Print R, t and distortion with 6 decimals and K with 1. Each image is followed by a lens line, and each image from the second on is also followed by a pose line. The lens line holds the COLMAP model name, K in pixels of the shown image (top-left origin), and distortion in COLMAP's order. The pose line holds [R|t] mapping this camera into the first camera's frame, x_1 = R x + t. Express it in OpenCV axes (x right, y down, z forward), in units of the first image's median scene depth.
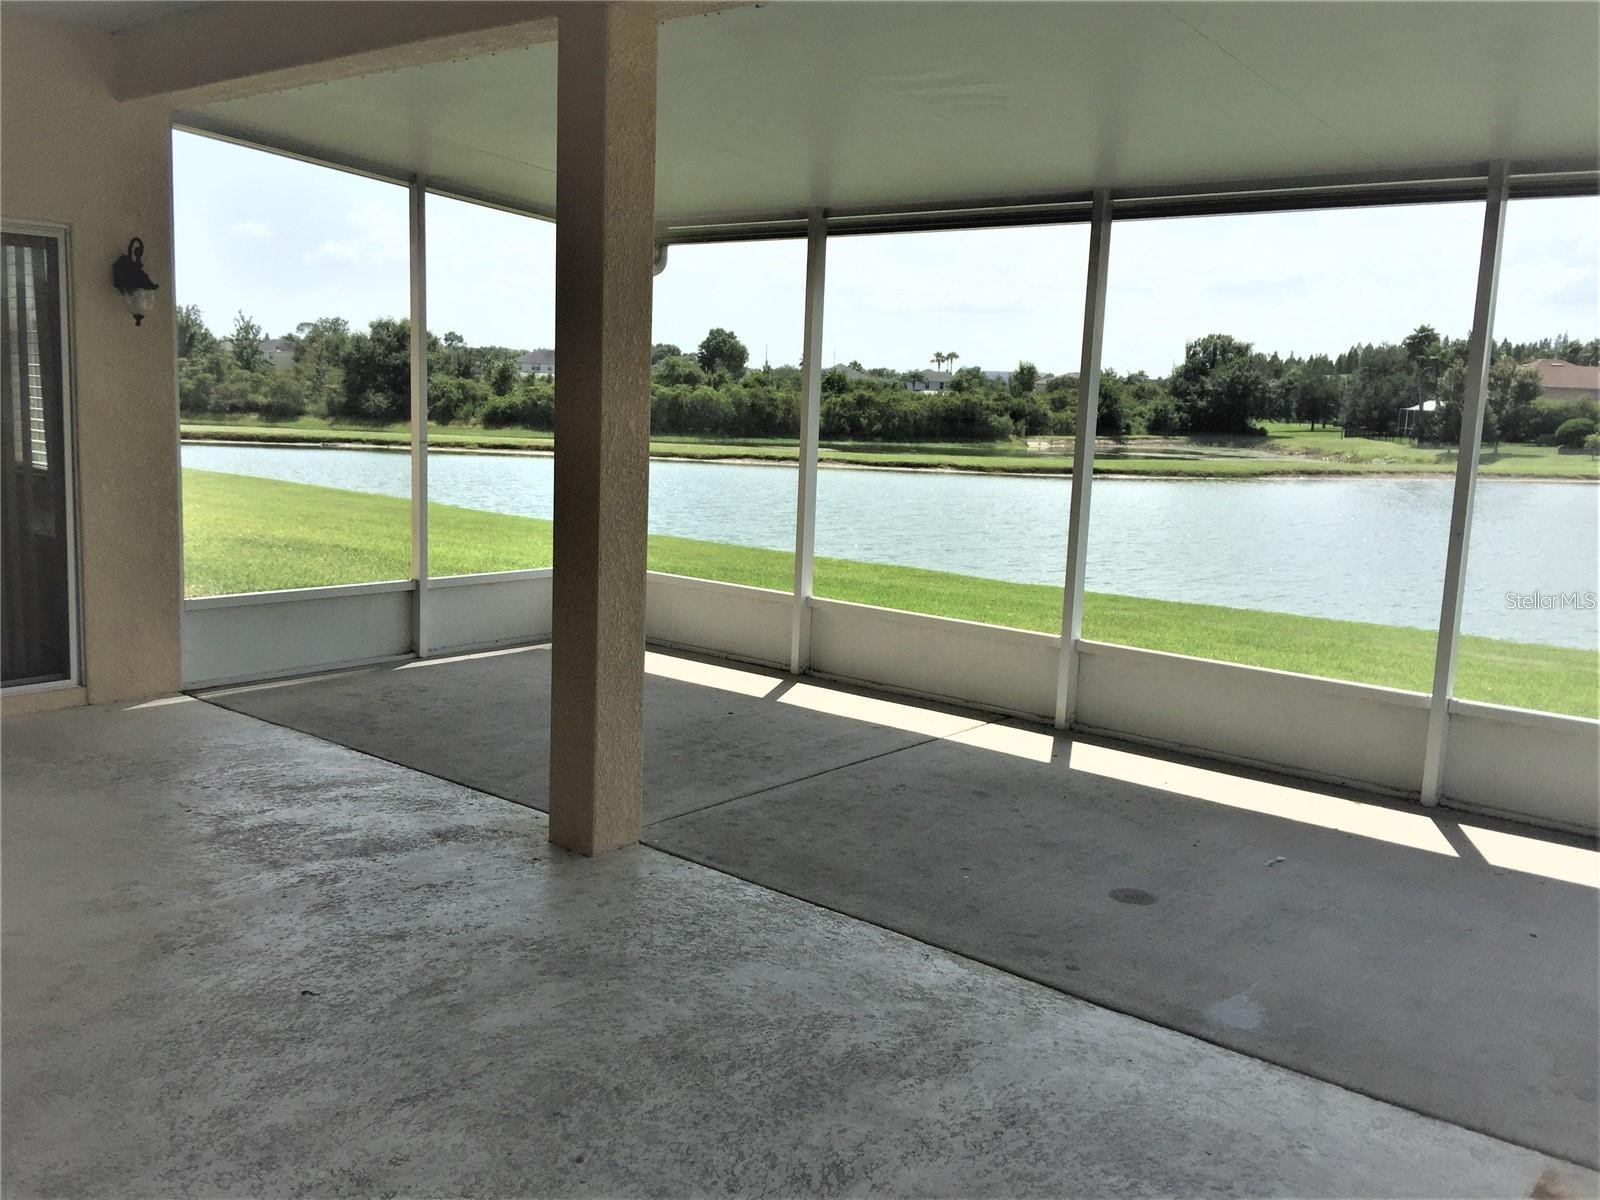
lens RADIAL K [[1362.9, 0, 790.0], [0, 1362.9, 570.0], [0, 0, 1]] dist [0.087847, -0.150816]
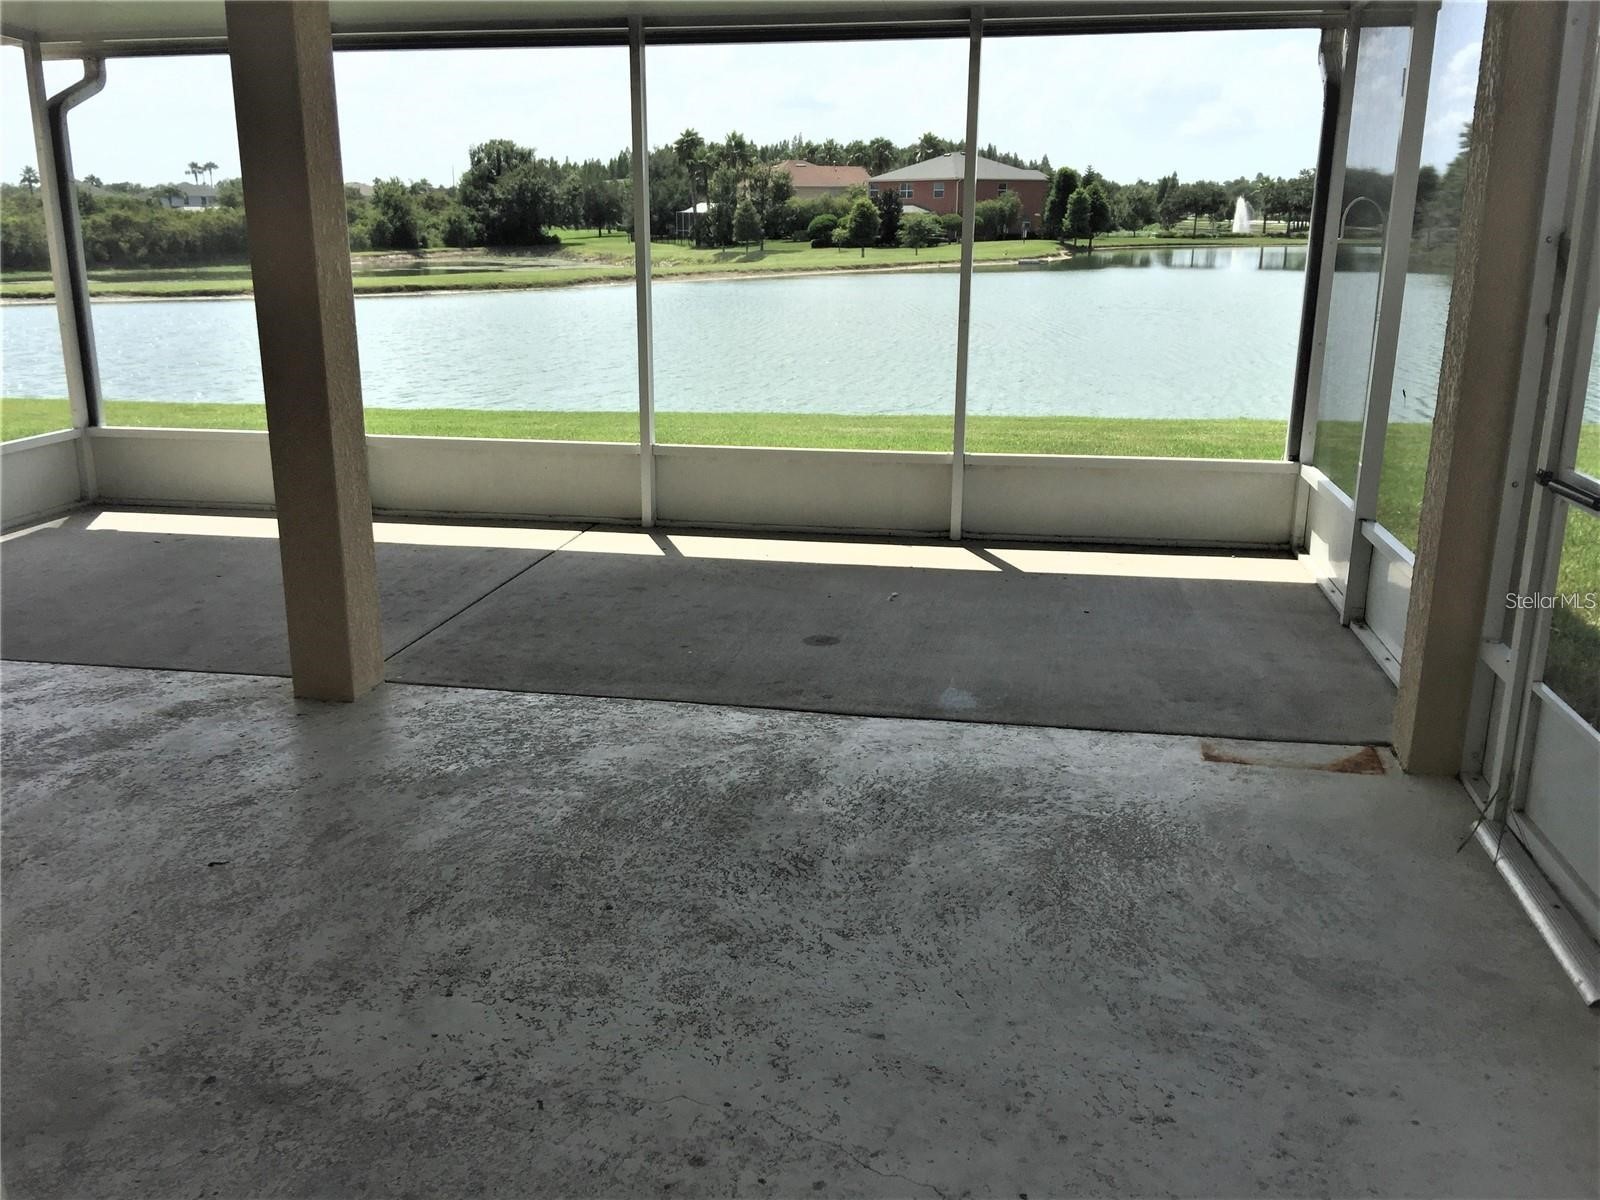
lens RADIAL K [[1363.7, 0, 795.4], [0, 1363.7, 594.3], [0, 0, 1]] dist [0.085462, -0.145229]
pose [[0.874270, -0.166450, 0.456011, -0.265485], [0.096936, 0.980319, 0.171982, -0.012127], [-0.475663, -0.106155, 0.873199, -0.039849]]
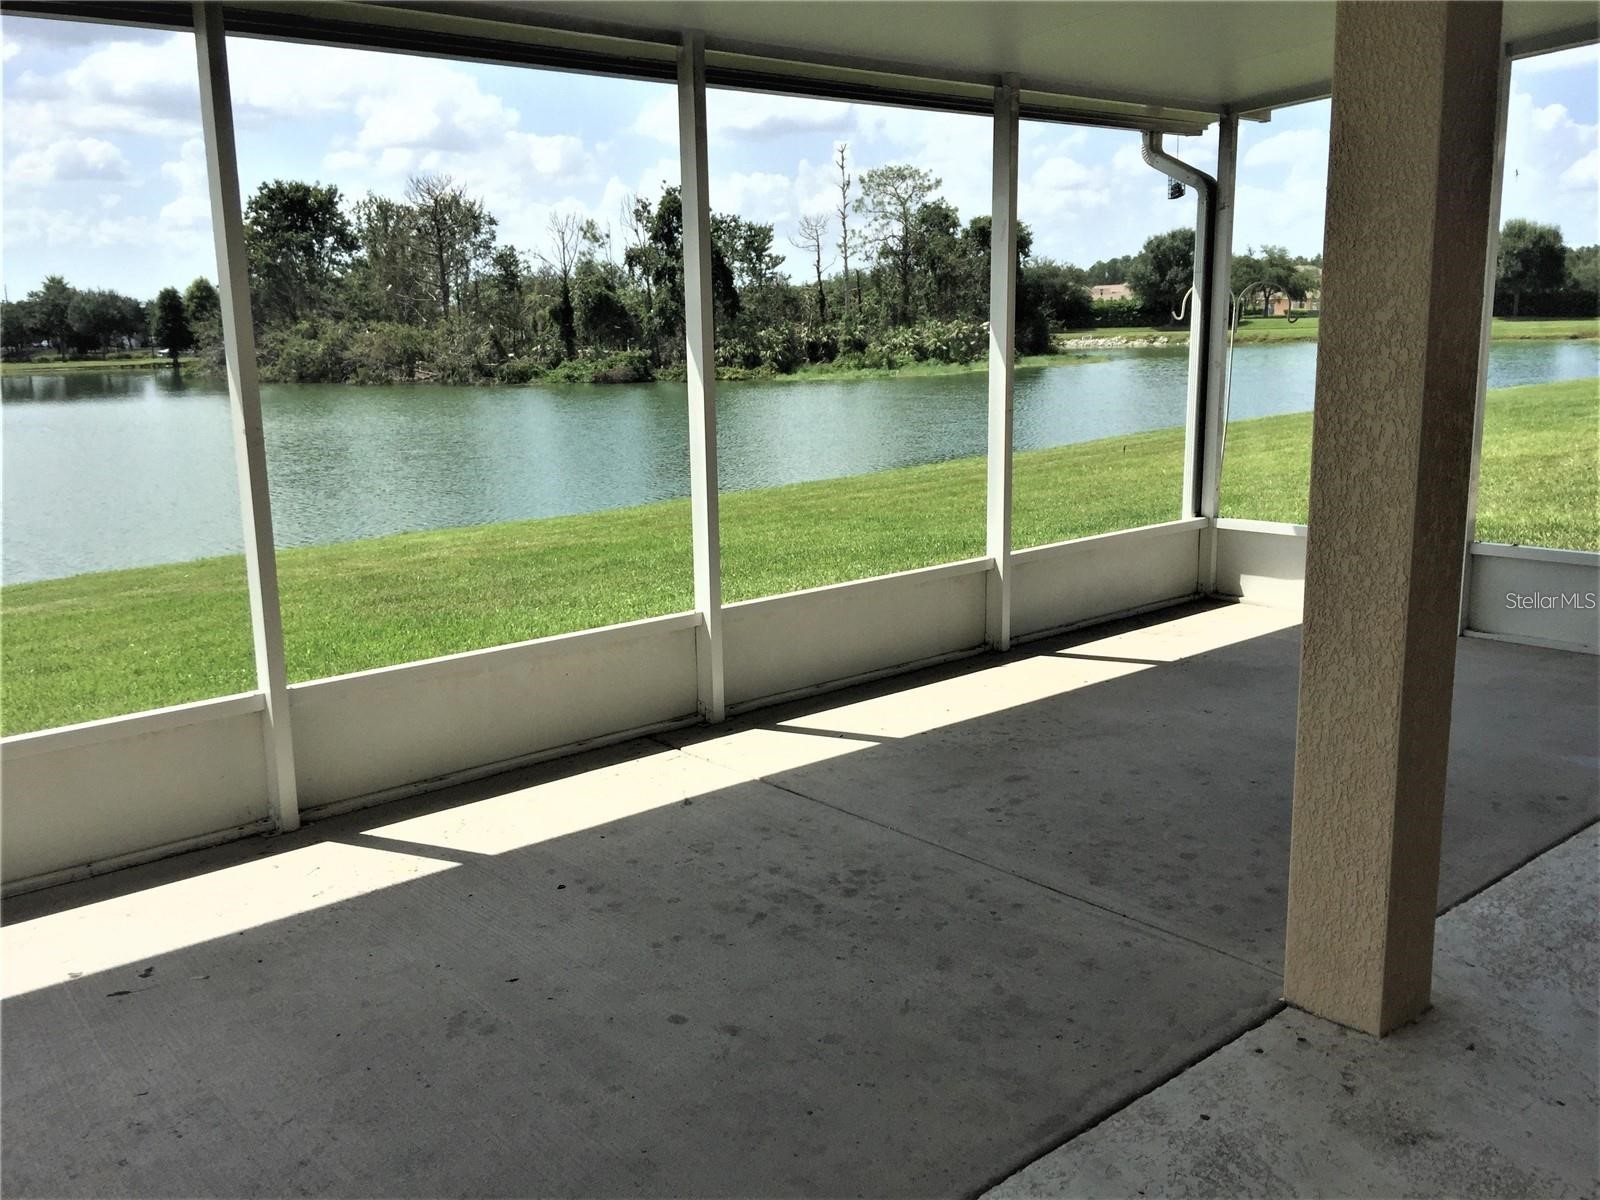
lens RADIAL K [[1362.9, 0, 790.0], [0, 1362.9, 570.0], [0, 0, 1]] dist [0.087847, -0.150816]
pose [[0.187475, -0.216707, 0.958066, -0.679213], [0.156738, 0.969463, 0.188614, -0.143773], [-0.969684, 0.114805, 0.215717, 0.965646]]
